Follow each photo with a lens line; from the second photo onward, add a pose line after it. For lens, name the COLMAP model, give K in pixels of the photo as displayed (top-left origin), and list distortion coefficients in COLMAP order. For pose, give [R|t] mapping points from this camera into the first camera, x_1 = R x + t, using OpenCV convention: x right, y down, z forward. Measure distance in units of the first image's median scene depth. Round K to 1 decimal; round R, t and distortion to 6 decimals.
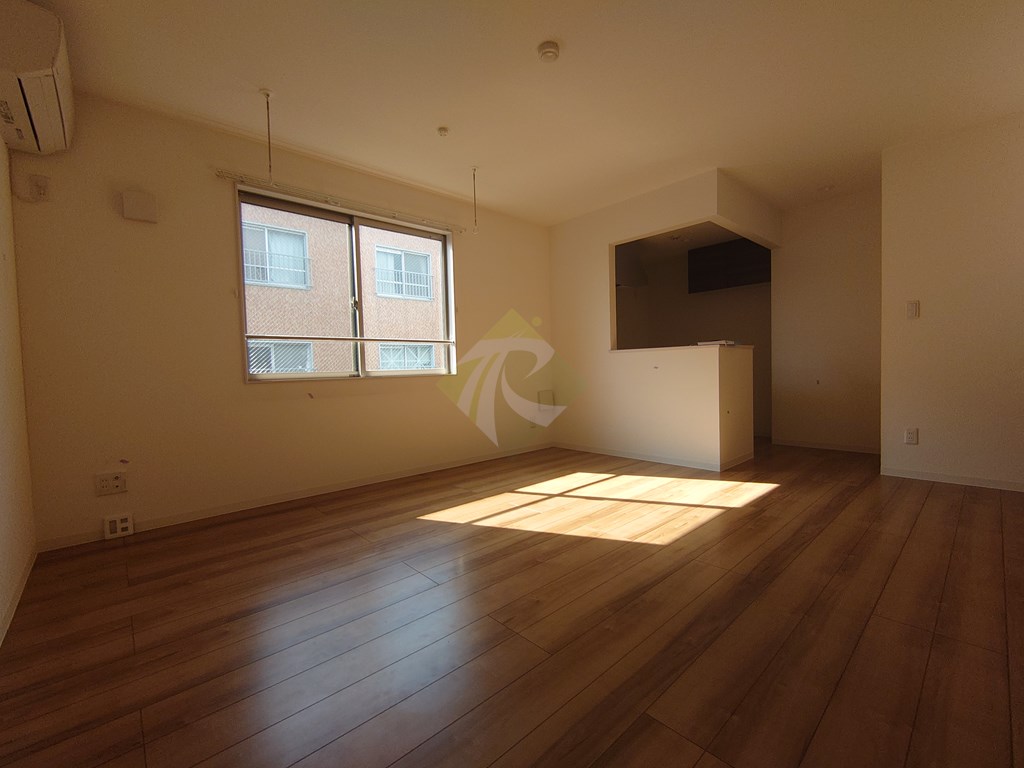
lens RADIAL K [[442.5, 0, 520.4], [0, 442.5, 382.4], [0, 0, 1]] dist [-0.002903, -0.000917]
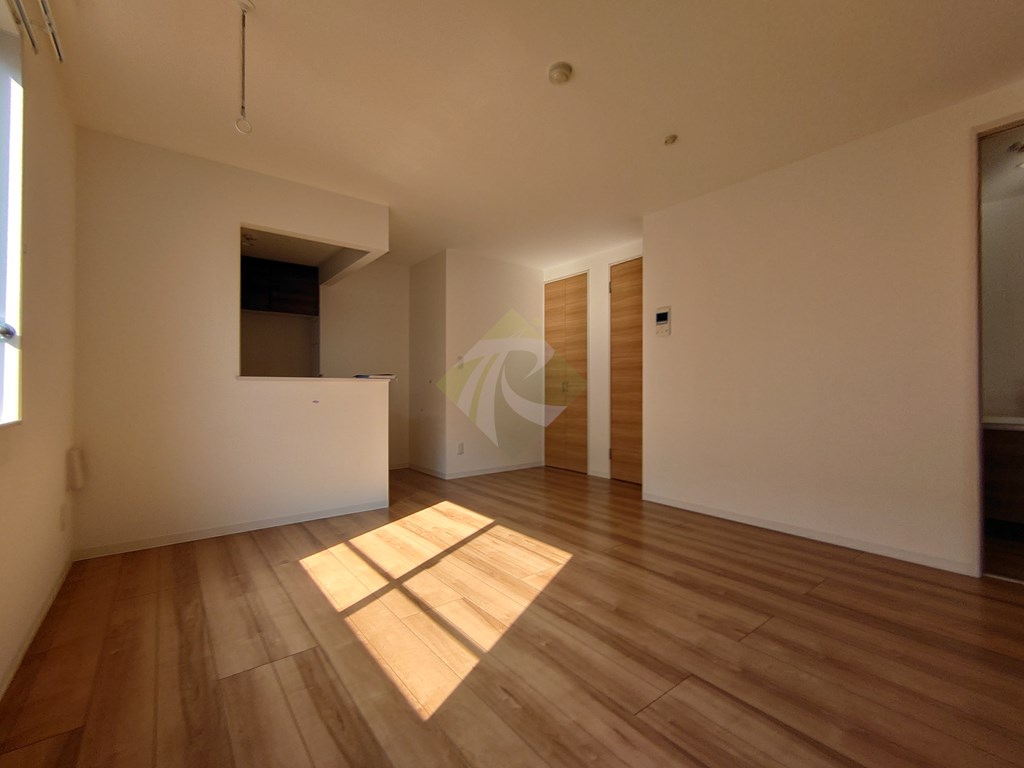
lens RADIAL K [[442.5, 0, 514.1], [0, 442.5, 385.3], [0, 0, 1]] dist [-0.002903, -0.000917]
pose [[0.090904, 0.033972, 0.995280, -0.731917], [0.026307, 0.998987, -0.036502, -0.038710], [-0.995512, 0.029501, 0.089918, 0.863866]]
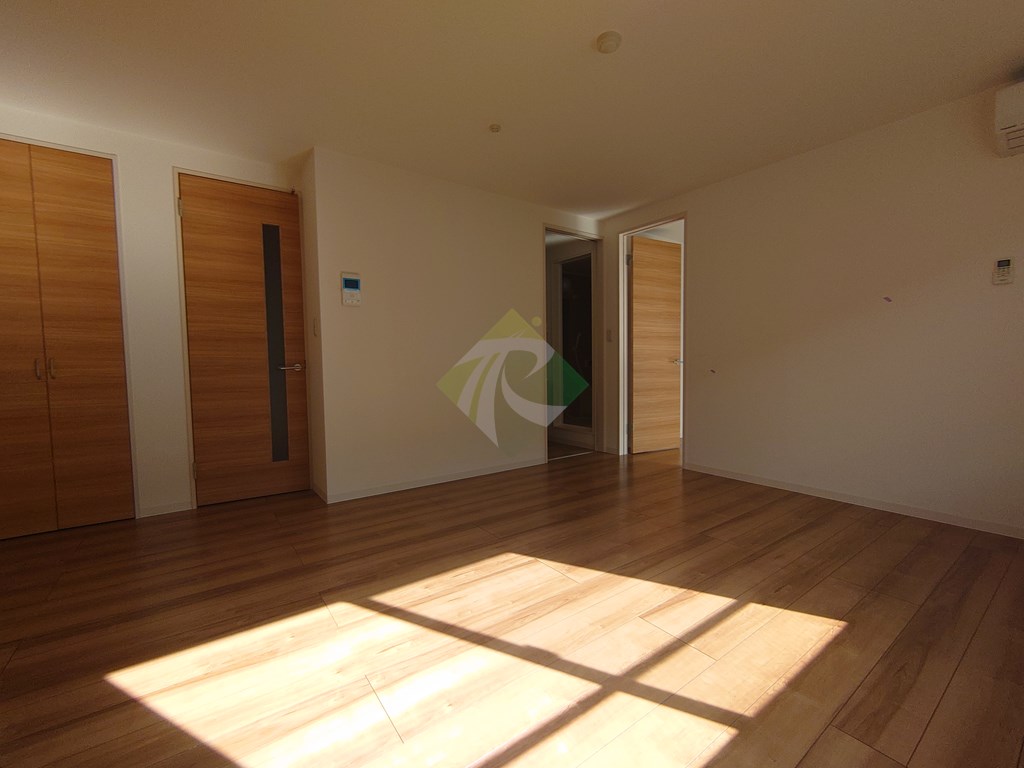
lens RADIAL K [[442.5, 0, 506.9], [0, 442.5, 386.5], [0, 0, 1]] dist [-0.002903, -0.000917]
pose [[-0.989470, 0.032162, 0.141119, 0.139866], [0.044318, 0.995492, 0.083859, -0.097777], [-0.137785, 0.089230, -0.986435, 1.675002]]
